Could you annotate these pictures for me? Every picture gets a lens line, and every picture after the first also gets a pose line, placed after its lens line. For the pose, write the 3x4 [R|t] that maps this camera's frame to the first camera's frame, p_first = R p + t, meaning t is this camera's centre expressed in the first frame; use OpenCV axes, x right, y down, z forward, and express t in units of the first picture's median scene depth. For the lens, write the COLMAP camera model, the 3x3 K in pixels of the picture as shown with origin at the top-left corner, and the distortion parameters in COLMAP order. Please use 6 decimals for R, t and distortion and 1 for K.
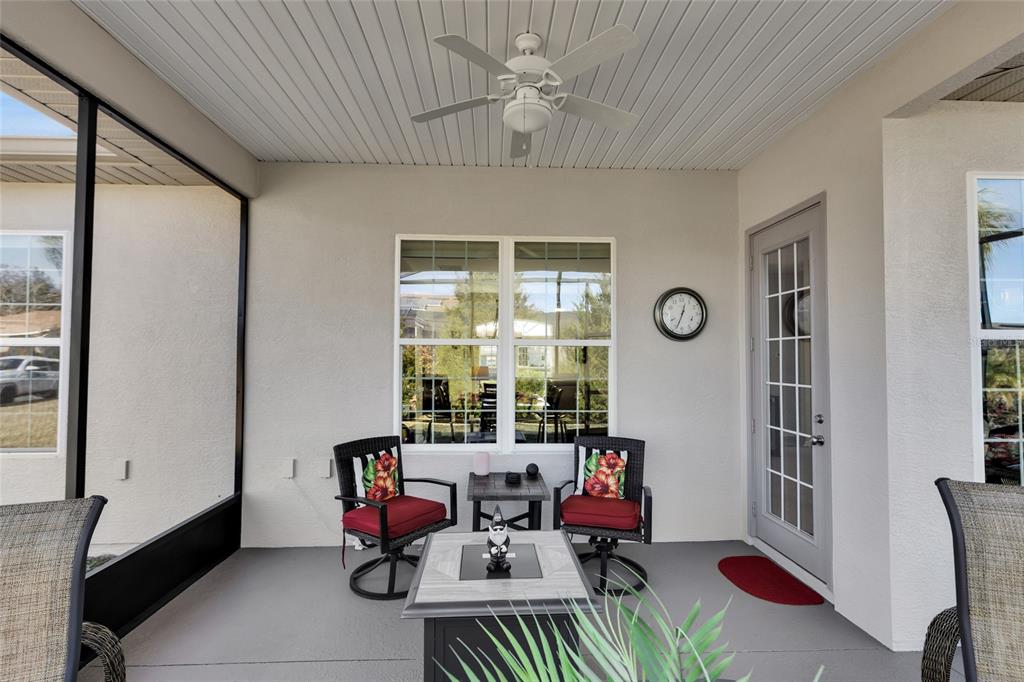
lens RADIAL K [[459.2, 0, 508.7], [0, 459.2, 345.1], [0, 0, 1]] dist [0.001592, 0.000199]
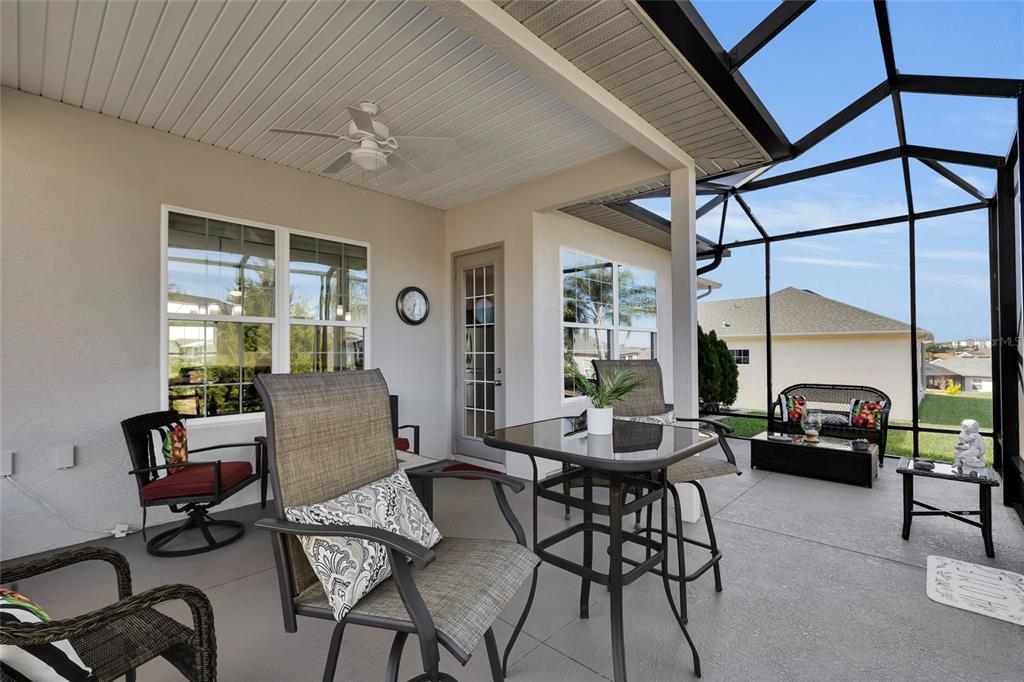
lens RADIAL K [[459.2, 0, 510.1], [0, 459.2, 342.9], [0, 0, 1]] dist [0.001592, 0.000199]
pose [[0.706112, 0.006106, 0.708074, -0.446555], [-0.009138, 0.999958, 0.000490, 0.046148], [-0.708042, -0.006816, 0.706138, -0.218197]]
